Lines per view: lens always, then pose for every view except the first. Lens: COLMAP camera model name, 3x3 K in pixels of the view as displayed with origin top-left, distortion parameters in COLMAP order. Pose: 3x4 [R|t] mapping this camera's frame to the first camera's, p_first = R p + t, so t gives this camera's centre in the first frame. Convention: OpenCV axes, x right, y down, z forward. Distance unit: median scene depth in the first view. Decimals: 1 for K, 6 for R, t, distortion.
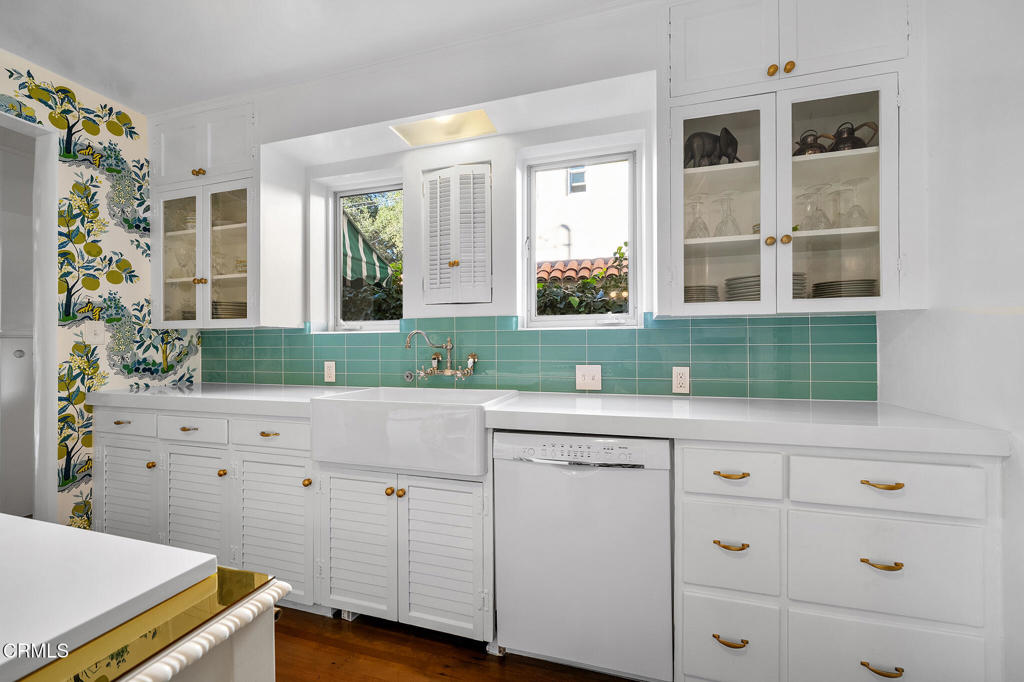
lens RADIAL K [[428.6, 0, 509.1], [0, 428.6, 340.4], [0, 0, 1]] dist [0.013171, 0.000031]
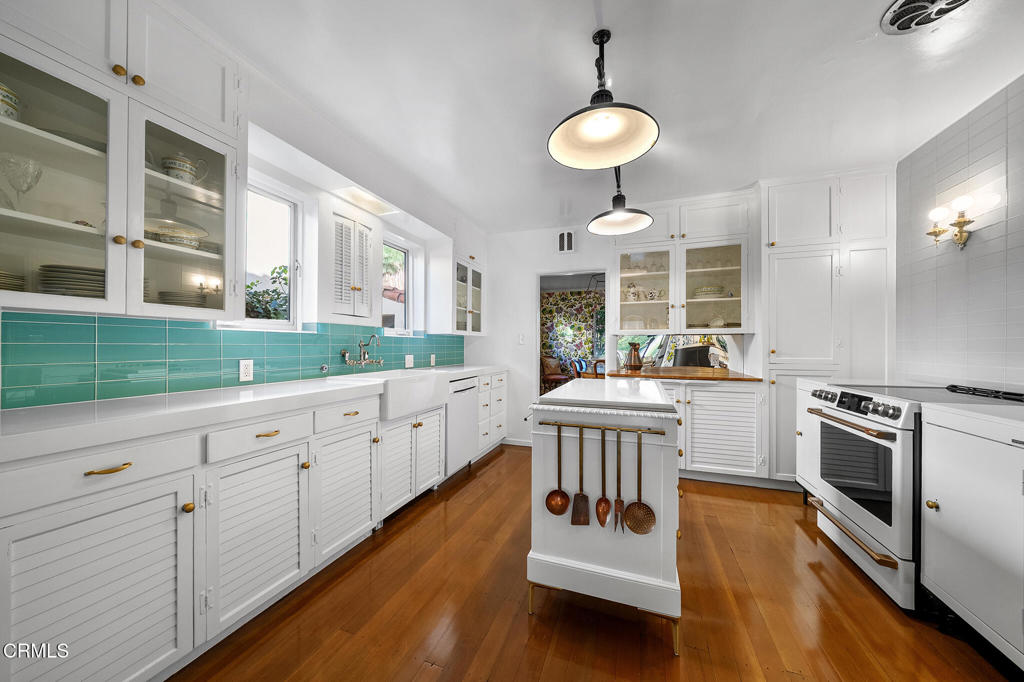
lens RADIAL K [[350.3, 0, 510.1], [0, 350.3, 345.9], [0, 0, 1]] dist [-0.001304, 0.000069]
pose [[0.036783, 0.004145, 0.999315, -1.176980], [-0.016855, 0.999852, -0.003526, 0.010910], [-0.999181, -0.016713, 0.036847, 0.384897]]
